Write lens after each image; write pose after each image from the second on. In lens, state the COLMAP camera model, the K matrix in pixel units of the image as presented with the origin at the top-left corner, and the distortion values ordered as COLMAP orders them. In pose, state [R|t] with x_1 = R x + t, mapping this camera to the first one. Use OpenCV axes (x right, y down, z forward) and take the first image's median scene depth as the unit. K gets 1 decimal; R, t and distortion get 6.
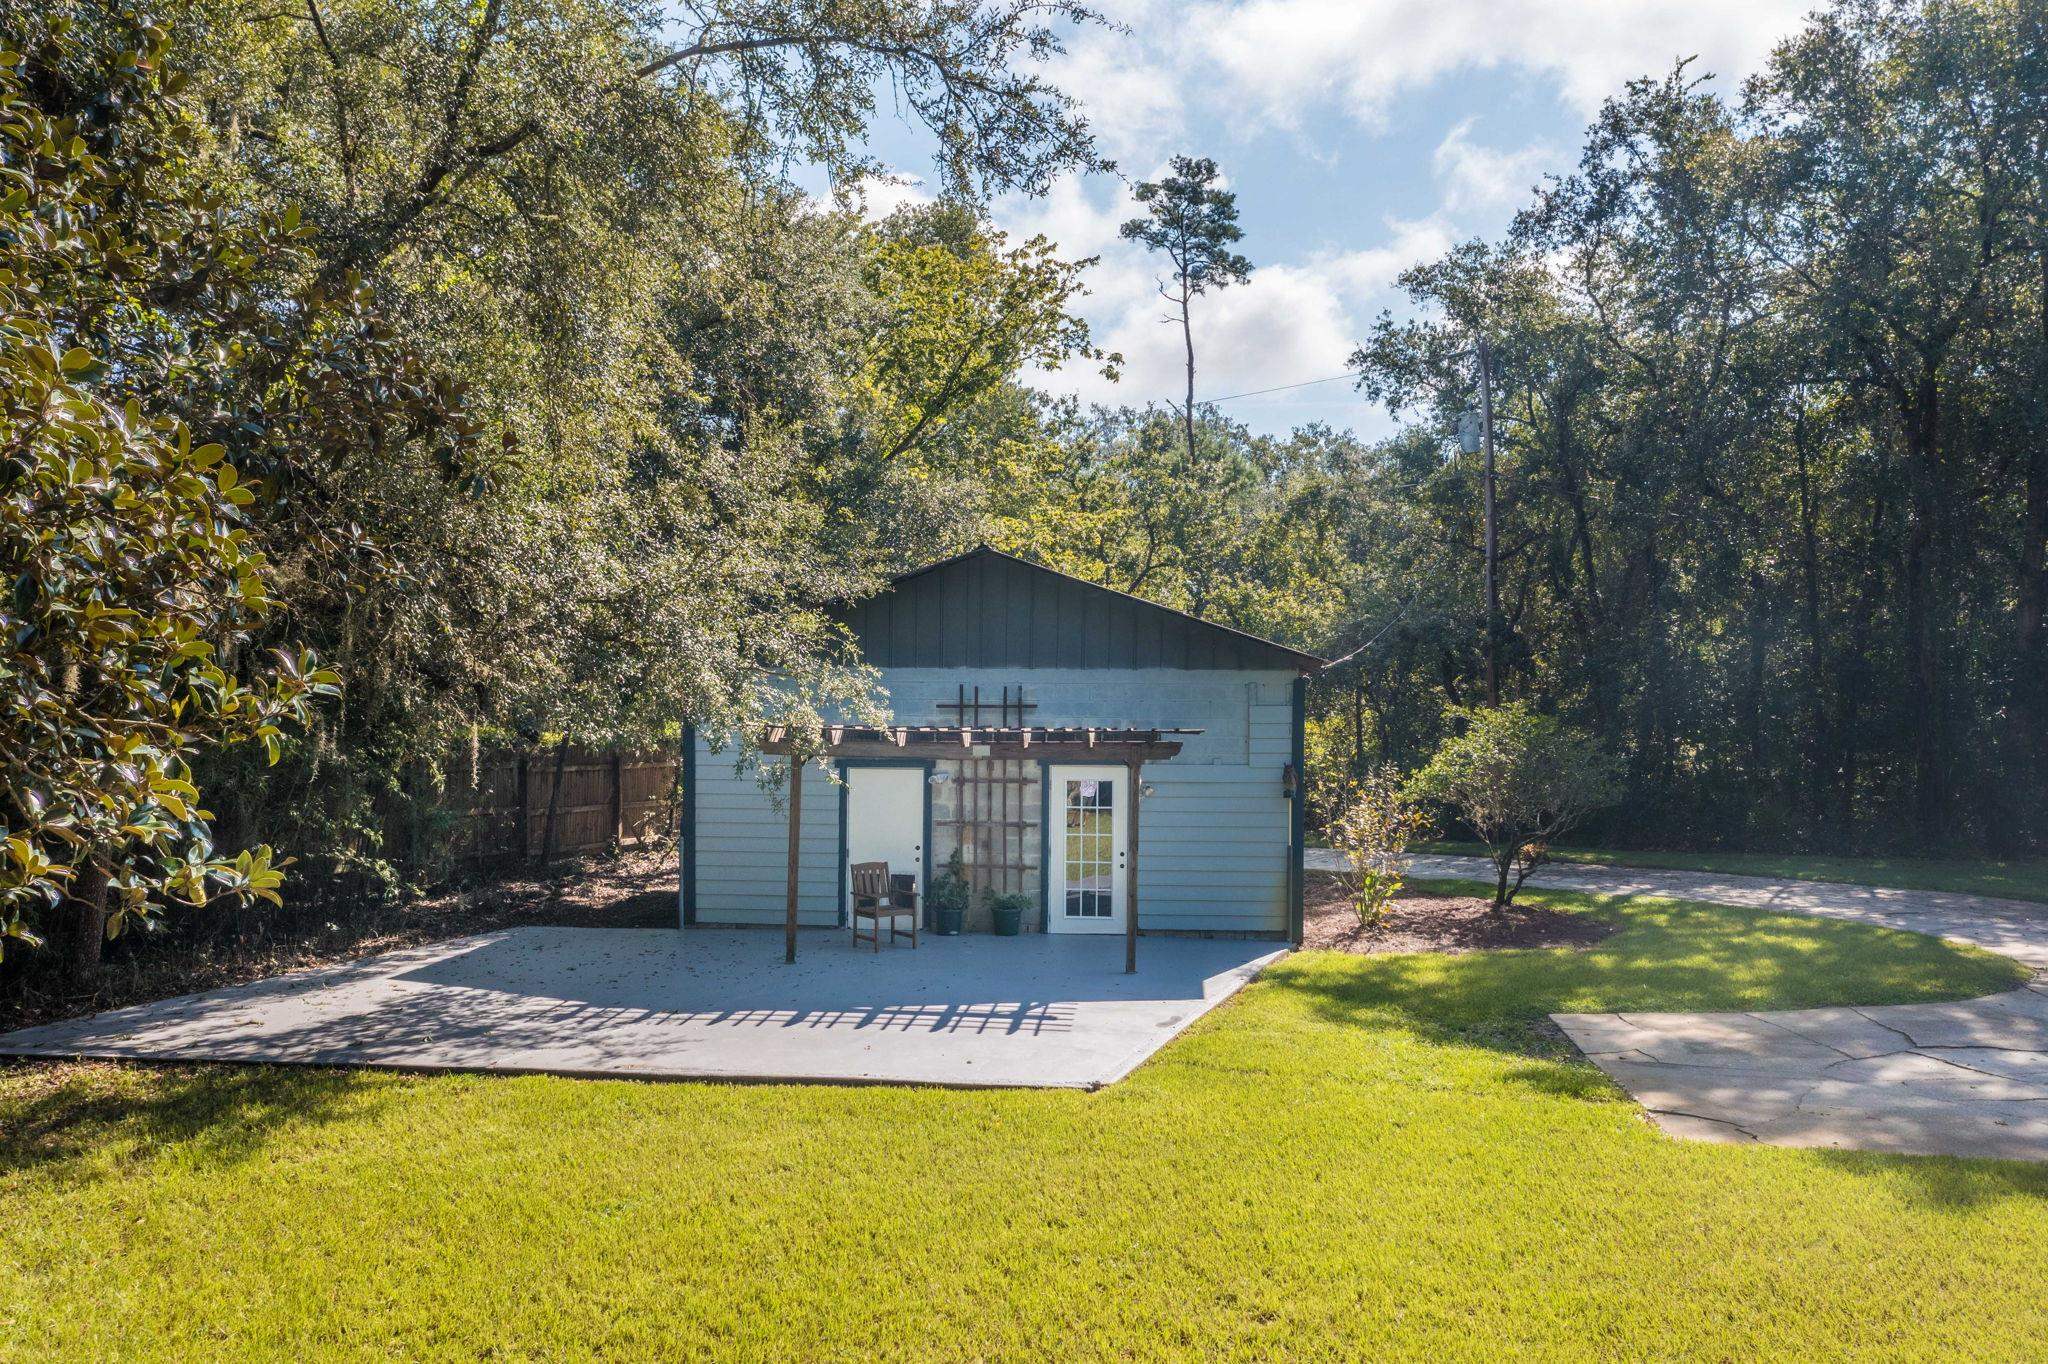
lens RADIAL K [[1606.6, 0, 1036.2], [0, 1606.6, 679.8], [0, 0, 1]] dist [-0.012808, 0.026582]
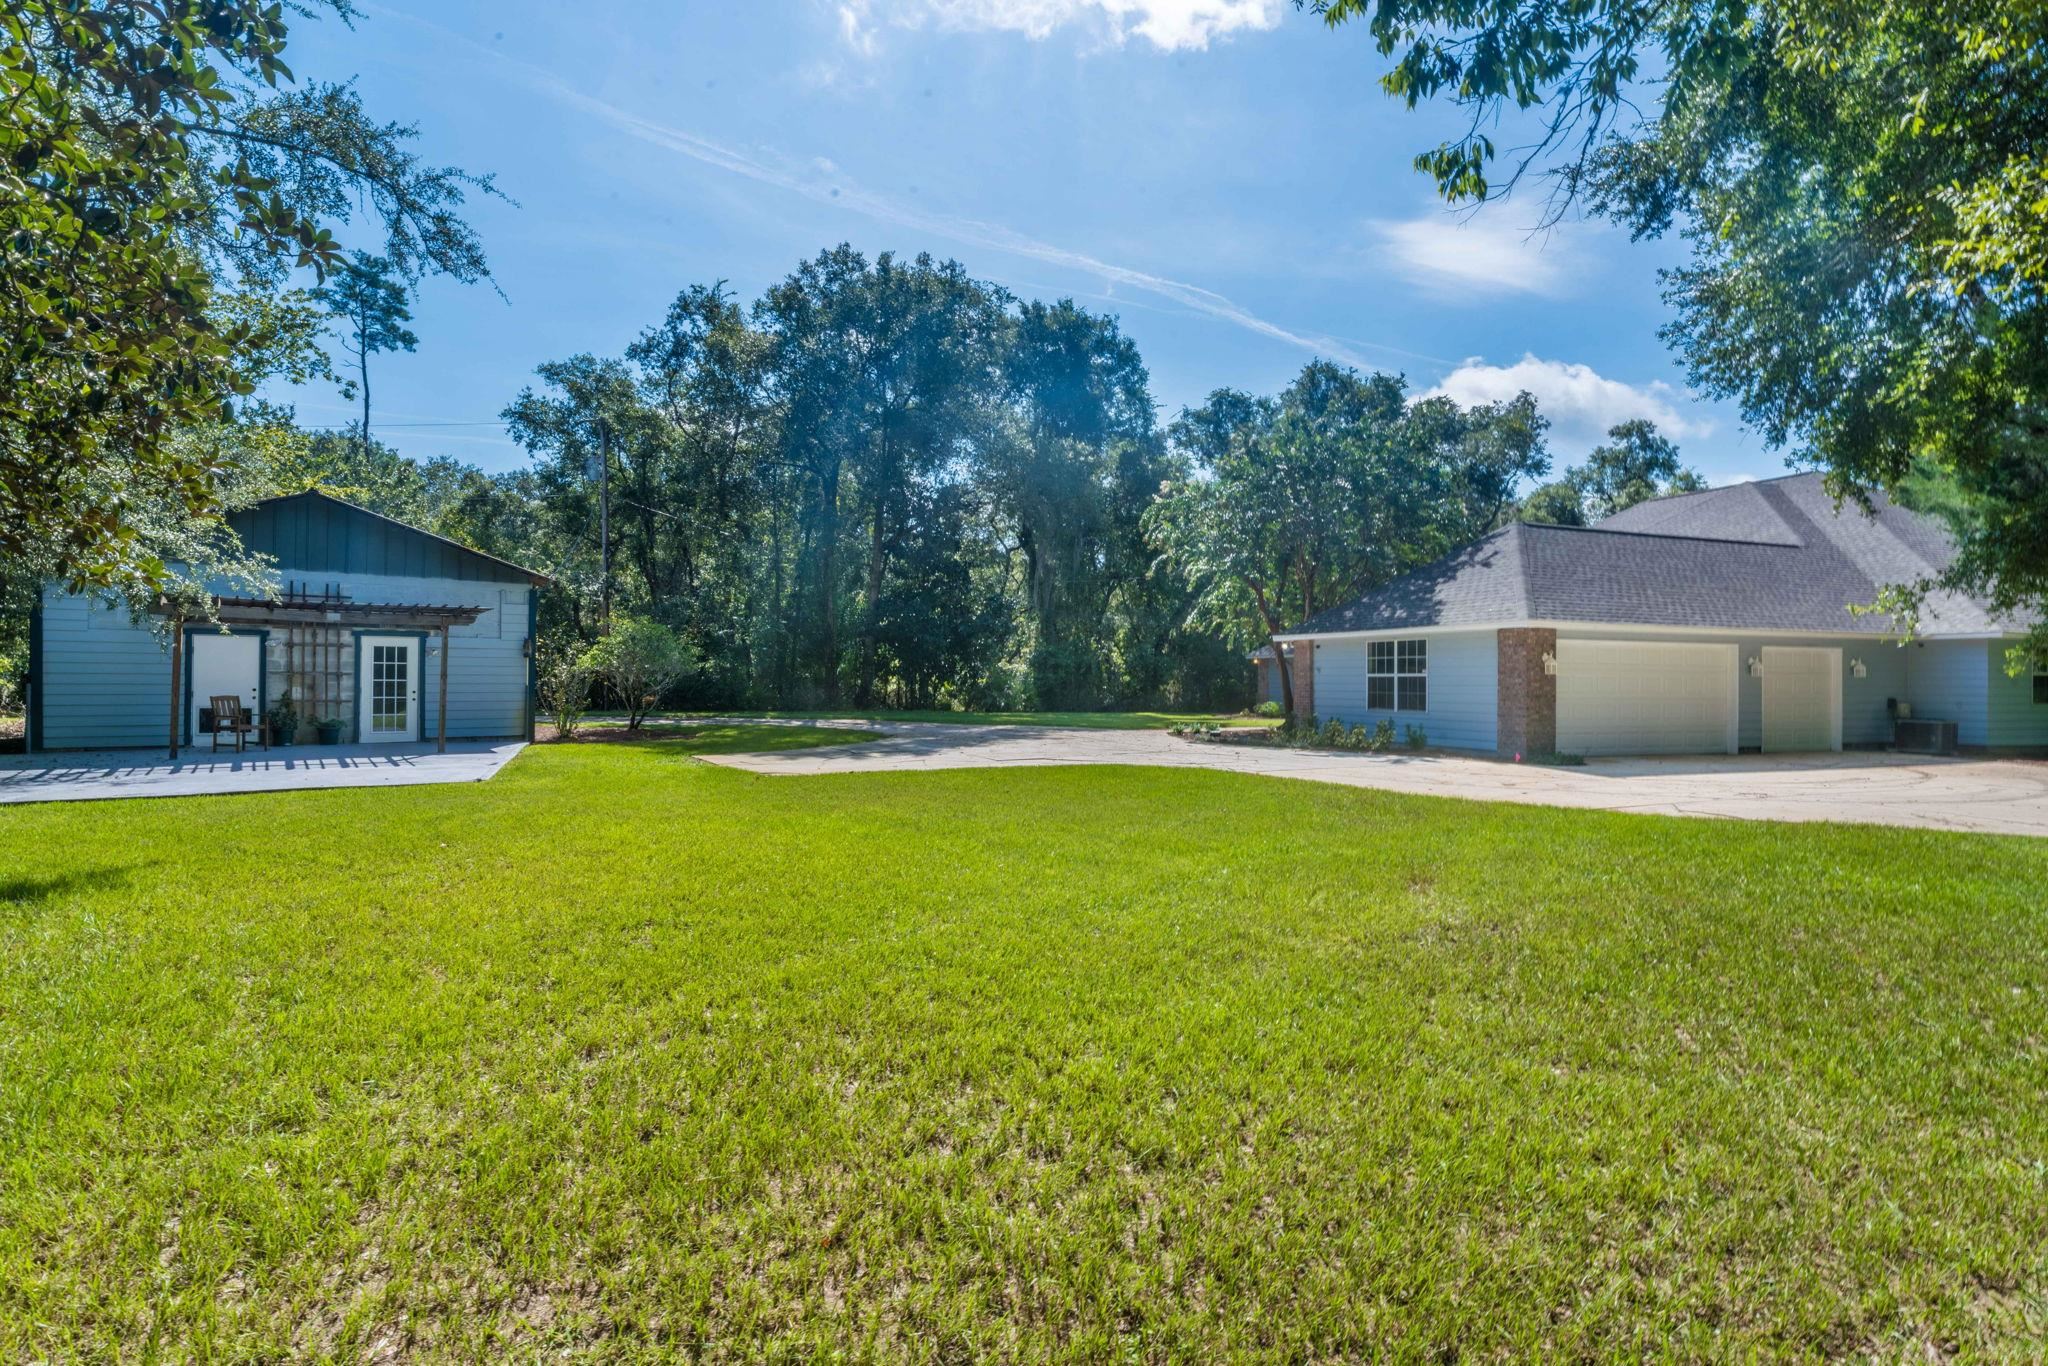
lens RADIAL K [[1013.9, 0, 1009.6], [0, 1013.9, 674.7], [0, 0, 1]] dist [-0.010349, 0.000529]
pose [[0.755776, 0.006179, 0.654801, -0.105112], [-0.020480, 0.999689, 0.014205, 0.042707], [-0.654509, -0.024147, 0.755668, -0.104636]]
